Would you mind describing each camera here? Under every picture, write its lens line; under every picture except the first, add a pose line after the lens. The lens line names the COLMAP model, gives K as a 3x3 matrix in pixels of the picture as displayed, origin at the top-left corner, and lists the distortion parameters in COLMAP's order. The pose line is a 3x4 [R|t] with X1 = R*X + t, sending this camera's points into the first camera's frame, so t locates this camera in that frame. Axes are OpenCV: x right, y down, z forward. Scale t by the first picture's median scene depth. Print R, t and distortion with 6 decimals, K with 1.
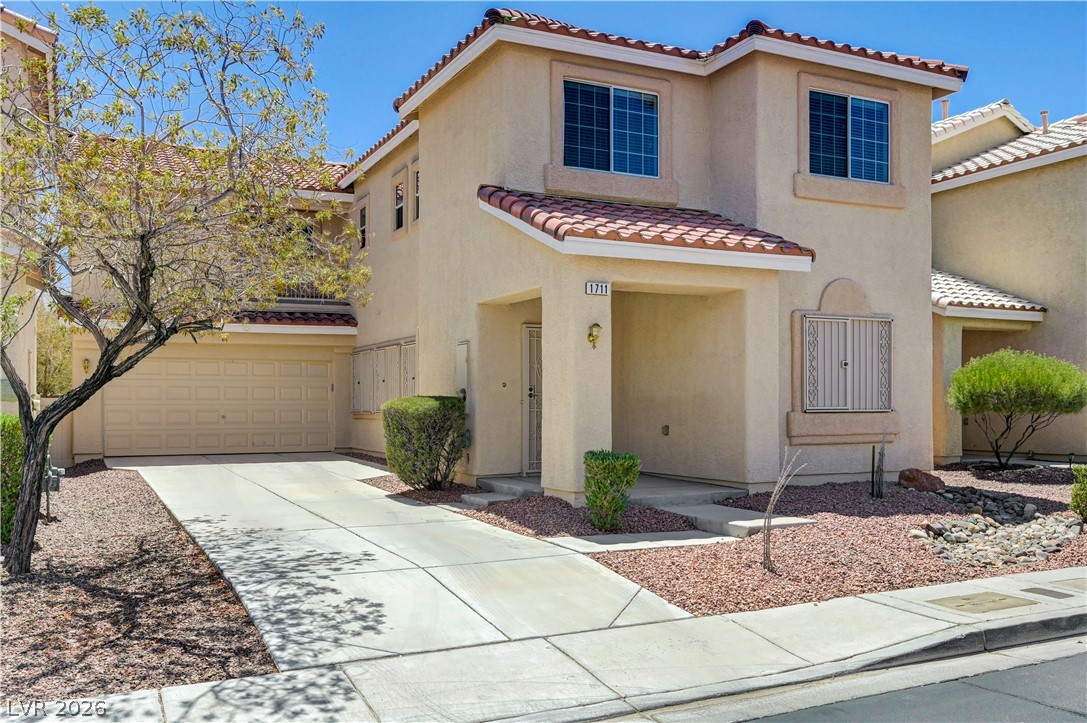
lens RADIAL K [[937.1, 0, 540.5], [0, 937.1, 399.1], [0, 0, 1]] dist [-0.003989, -0.003686]
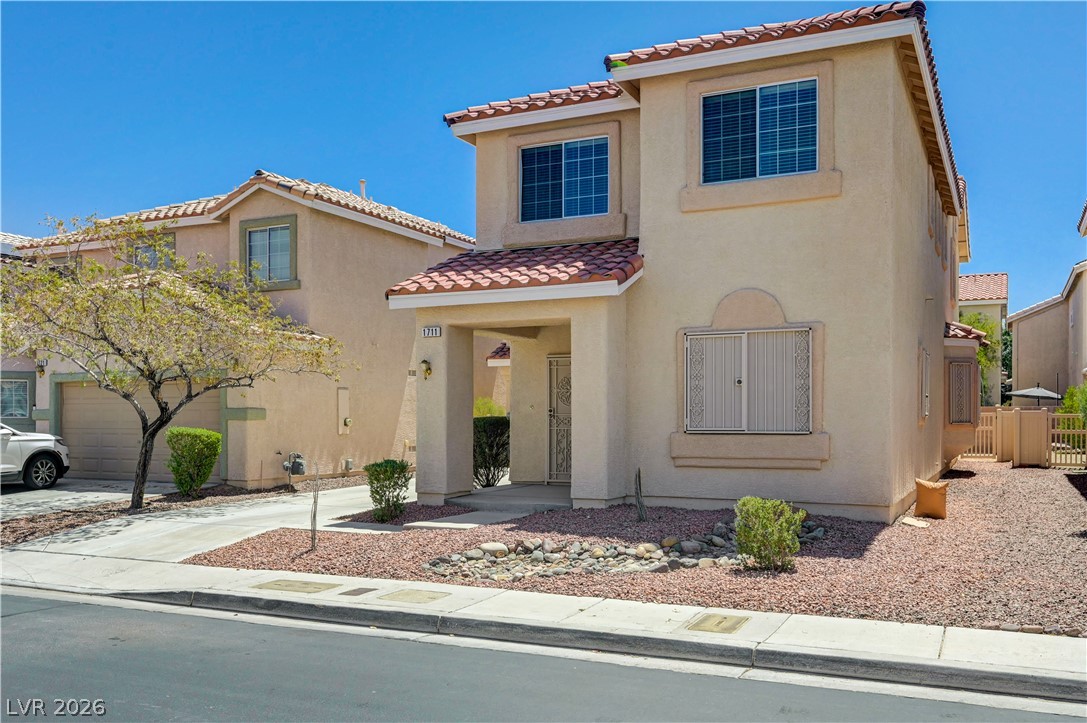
lens RADIAL K [[948.8, 0, 564.2], [0, 948.8, 417.9], [0, 0, 1]] dist [-0.007788, -0.001639]
pose [[0.626412, 0.000499, -0.779492, 0.936037], [0.002706, 0.999992, 0.002814, -0.004717], [0.779487, -0.003872, 0.626406, 0.275098]]
